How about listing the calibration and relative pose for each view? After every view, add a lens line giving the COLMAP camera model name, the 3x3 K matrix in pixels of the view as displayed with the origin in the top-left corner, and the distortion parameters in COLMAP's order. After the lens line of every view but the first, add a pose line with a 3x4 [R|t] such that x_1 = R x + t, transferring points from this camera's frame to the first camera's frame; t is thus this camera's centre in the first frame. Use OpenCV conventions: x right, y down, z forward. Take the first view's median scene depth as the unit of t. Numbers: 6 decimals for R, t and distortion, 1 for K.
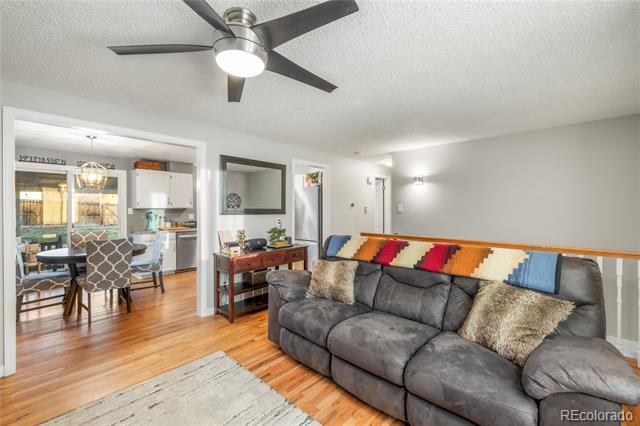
lens RADIAL K [[265.6, 0, 319.5], [0, 265.6, 211.5], [0, 0, 1]] dist [-0.002940, 0.000172]
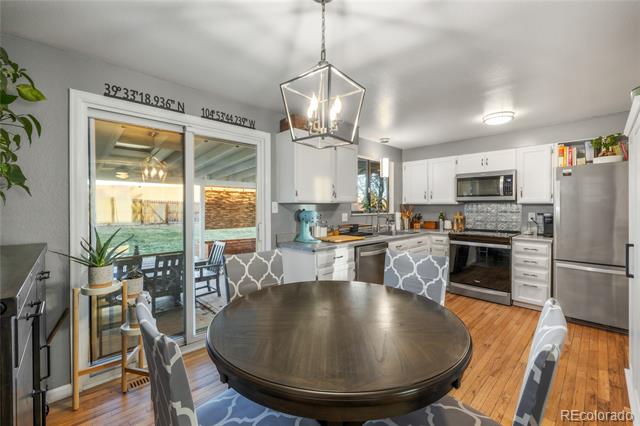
lens RADIAL K [[265.6, 0, 319.8], [0, 265.6, 213.4], [0, 0, 1]] dist [-0.002940, 0.000172]
pose [[0.995969, 0.005125, -0.089546, -0.566846], [-0.004567, 0.999969, 0.006432, 0.007480], [0.089577, -0.005998, 0.995962, 0.451318]]
